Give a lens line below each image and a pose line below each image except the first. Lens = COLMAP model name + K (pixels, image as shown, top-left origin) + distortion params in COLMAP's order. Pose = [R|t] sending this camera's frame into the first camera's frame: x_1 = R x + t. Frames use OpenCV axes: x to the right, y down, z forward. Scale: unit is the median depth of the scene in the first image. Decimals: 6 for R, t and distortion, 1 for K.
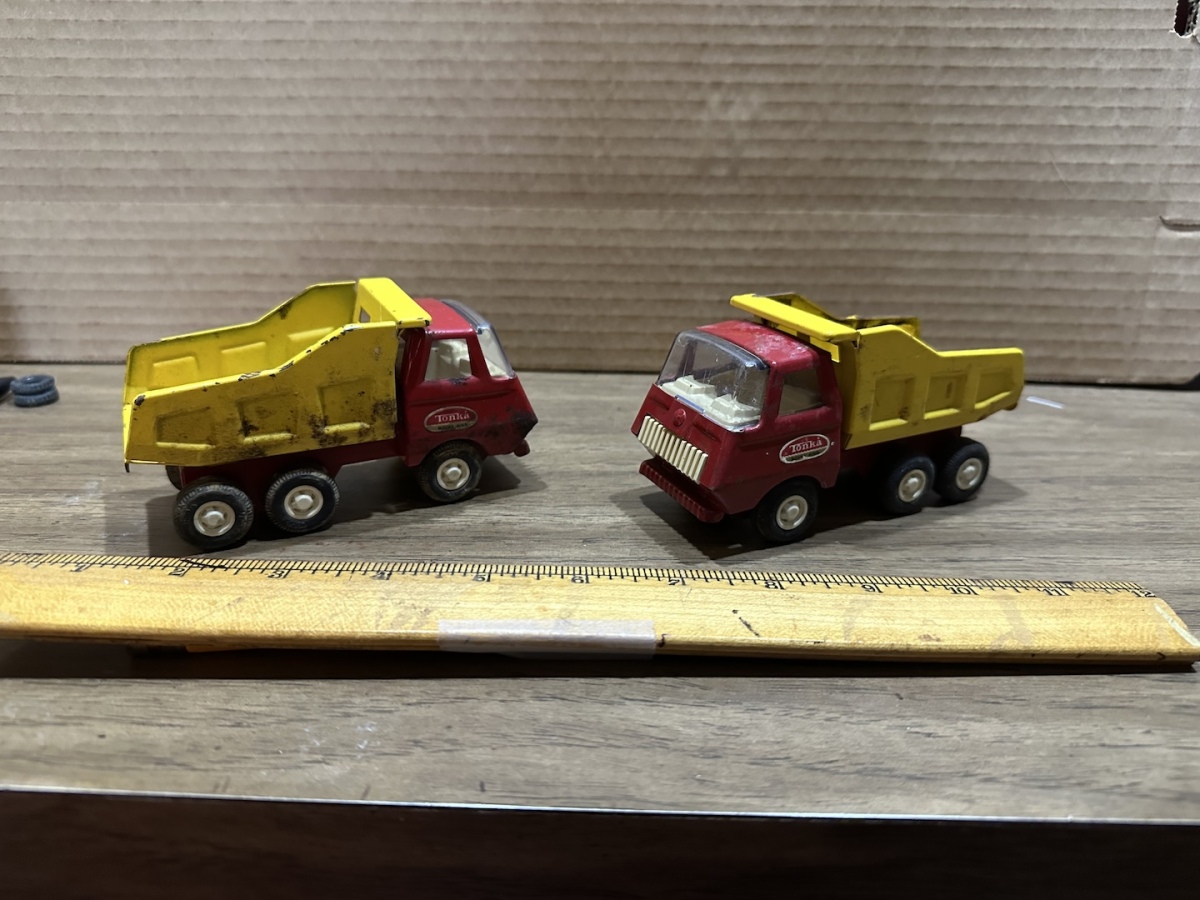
lens RADIAL K [[904.4, 0, 592.2], [0, 904.4, 446.8], [0, 0, 1]] dist [-0.033915, 0.010016]
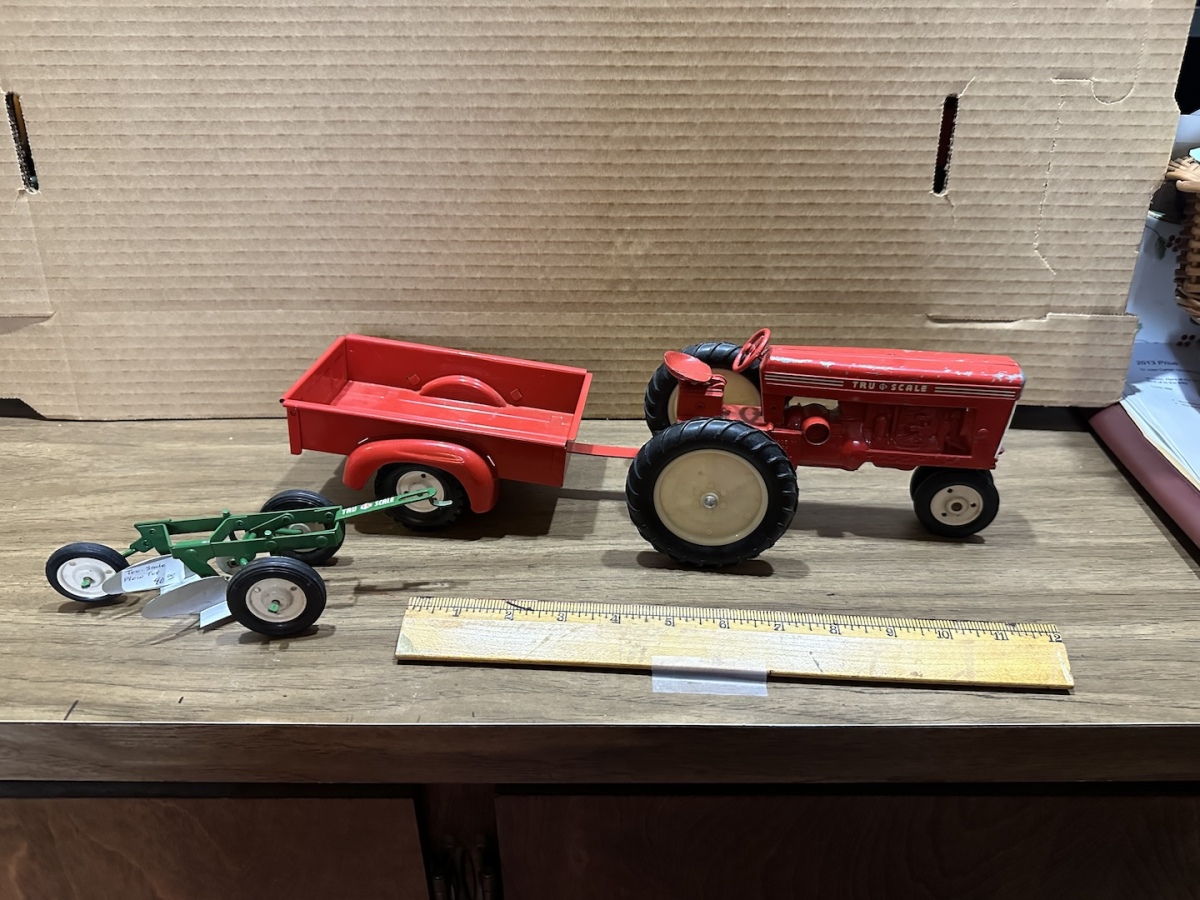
lens RADIAL K [[872.7, 0, 594.6], [0, 872.7, 448.5], [0, 0, 1]] dist [0.084409, -0.176973]
pose [[0.999613, -0.019397, 0.019922, 0.062960], [0.016904, 0.992817, 0.118445, -0.226219], [-0.022076, -0.118062, 0.992761, -0.462200]]
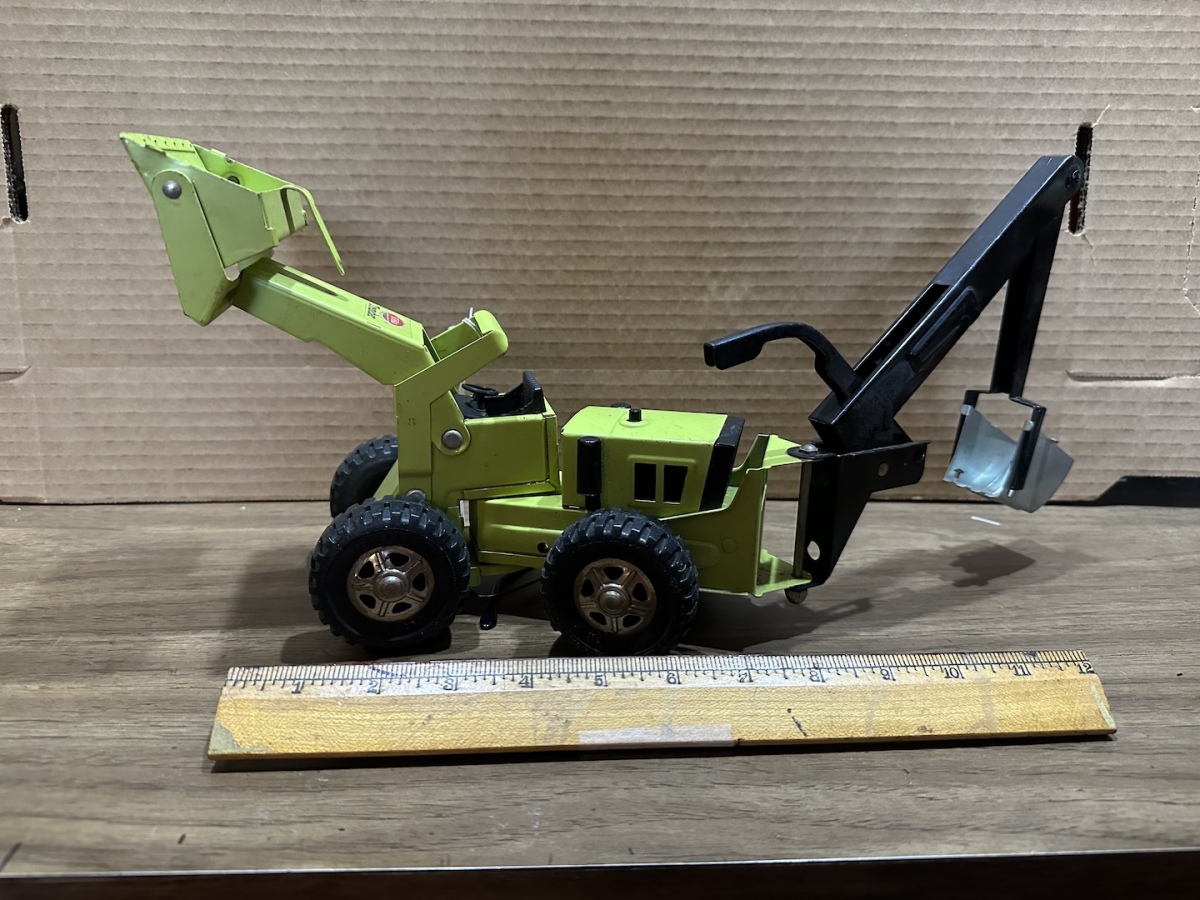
lens RADIAL K [[889.7, 0, 600.0], [0, 889.7, 450.0], [0, 0, 1]] dist [-0.007250, -0.010342]
pose [[0.997210, -0.018733, 0.072260, -0.119127], [0.024355, 0.996677, -0.077725, -0.066300], [-0.070564, 0.079268, 0.994353, -0.200780]]
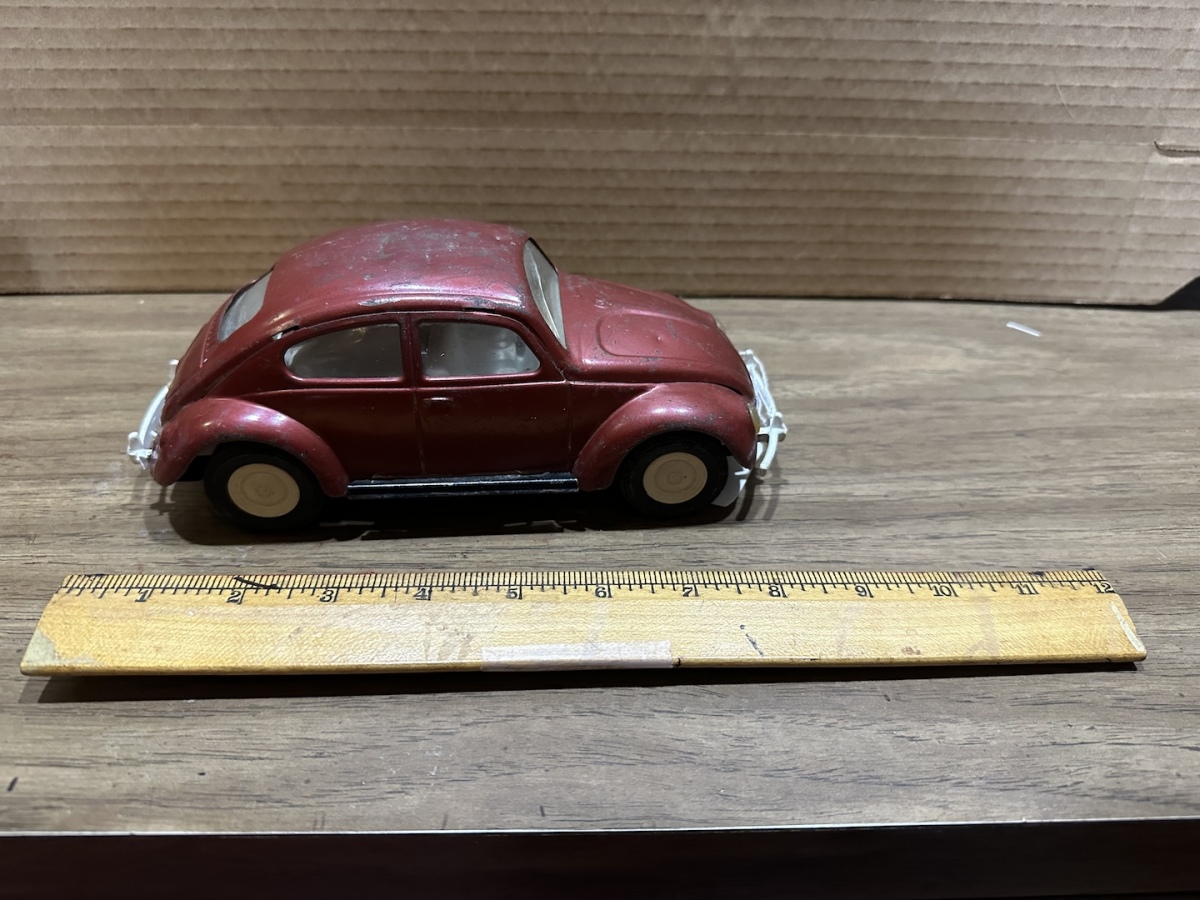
lens RADIAL K [[902.9, 0, 601.1], [0, 902.9, 460.0], [0, 0, 1]] dist [-0.037559, 0.016076]
pose [[0.998439, -0.022850, 0.050965, -0.043369], [0.009948, 0.970650, 0.240289, -0.162602], [-0.054960, -0.239407, 0.969363, -0.018419]]
